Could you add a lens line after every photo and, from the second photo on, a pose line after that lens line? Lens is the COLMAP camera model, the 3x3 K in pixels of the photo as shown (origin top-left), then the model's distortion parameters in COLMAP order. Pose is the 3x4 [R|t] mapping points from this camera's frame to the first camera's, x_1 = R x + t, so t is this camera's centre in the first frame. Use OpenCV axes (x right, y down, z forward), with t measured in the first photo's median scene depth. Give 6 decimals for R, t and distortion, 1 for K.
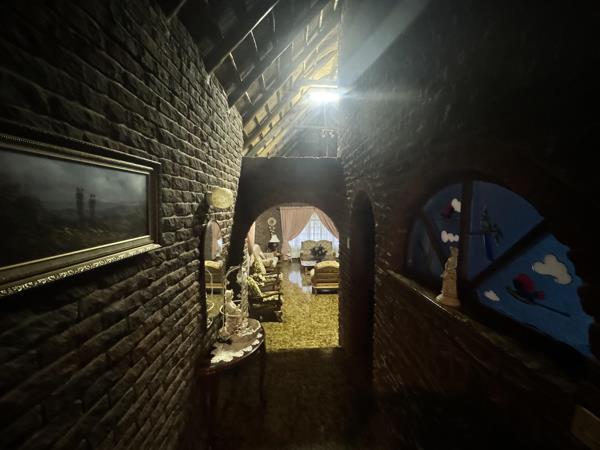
lens RADIAL K [[240.7, 0, 301.0], [0, 240.7, 224.8], [0, 0, 1]] dist [-0.002747, -0.000091]
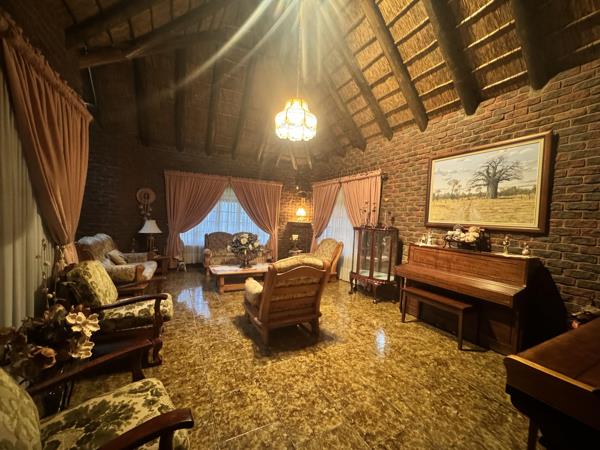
lens RADIAL K [[240.7, 0, 299.1], [0, 240.7, 227.2], [0, 0, 1]] dist [-0.002747, -0.000091]
pose [[0.905764, 0.028493, 0.422823, -0.039201], [-0.013499, 0.999171, -0.038413, 0.074321], [-0.423567, 0.029086, 0.905398, 0.394087]]
